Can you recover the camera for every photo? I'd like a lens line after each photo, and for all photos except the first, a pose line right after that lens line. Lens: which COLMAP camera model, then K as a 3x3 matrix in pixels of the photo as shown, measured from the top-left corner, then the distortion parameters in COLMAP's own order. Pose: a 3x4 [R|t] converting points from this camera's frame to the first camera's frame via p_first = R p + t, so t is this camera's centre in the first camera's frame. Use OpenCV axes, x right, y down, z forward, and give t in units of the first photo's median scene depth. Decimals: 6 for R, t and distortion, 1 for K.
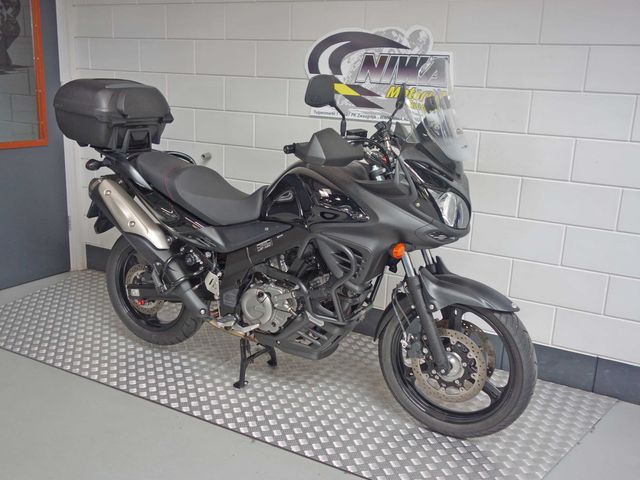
lens RADIAL K [[651.9, 0, 320.0], [0, 651.9, 240.0], [0, 0, 1]] dist [0.011372, -0.009139]
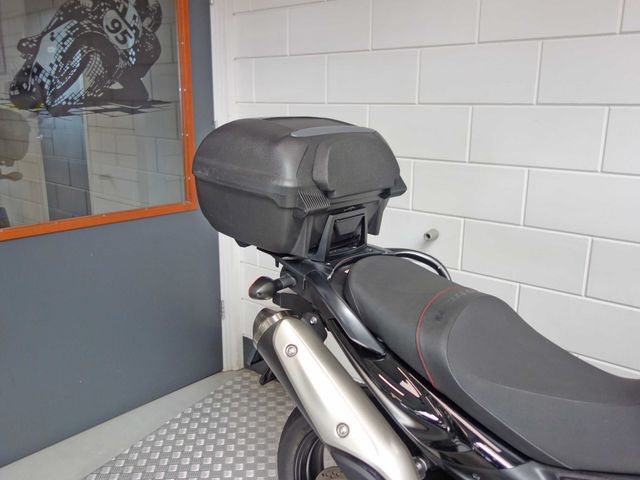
lens RADIAL K [[555.9, 0, 320.0], [0, 555.9, 240.0], [0, 0, 1]] dist [0.011001, -0.007664]
pose [[0.979507, 0.015750, -0.200794, -0.230578], [-0.017722, 0.999811, -0.008026, -0.158346], [0.200630, 0.011420, 0.979601, 0.618925]]
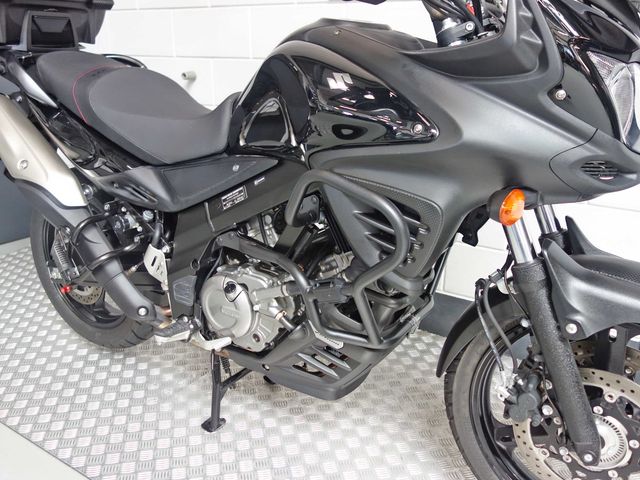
lens RADIAL K [[555.9, 0, 320.0], [0, 555.9, 240.0], [0, 0, 1]] dist [0.011001, -0.007664]
pose [[0.997267, -0.004868, -0.073717, 0.019736], [0.010857, 0.996650, 0.081058, 0.005612], [0.073075, -0.081636, 0.993980, 0.516626]]
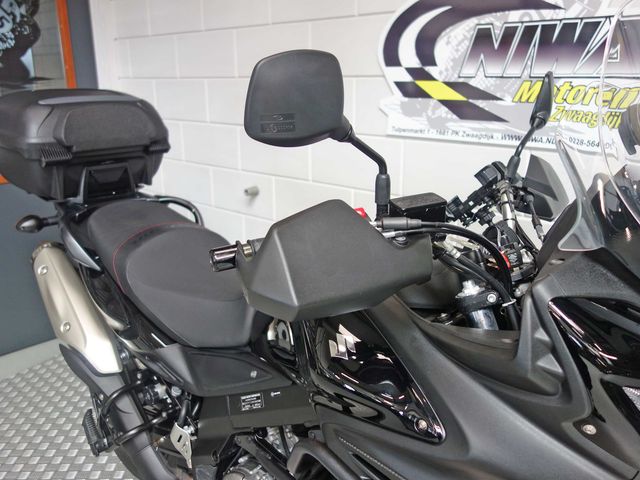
lens RADIAL K [[555.9, 0, 320.0], [0, 555.9, 240.0], [0, 0, 1]] dist [0.011001, -0.007664]
pose [[0.970178, 0.023517, -0.241249, 0.067014], [-0.015936, 0.999317, 0.033328, -0.129656], [0.241868, -0.028489, 0.969891, 0.563843]]
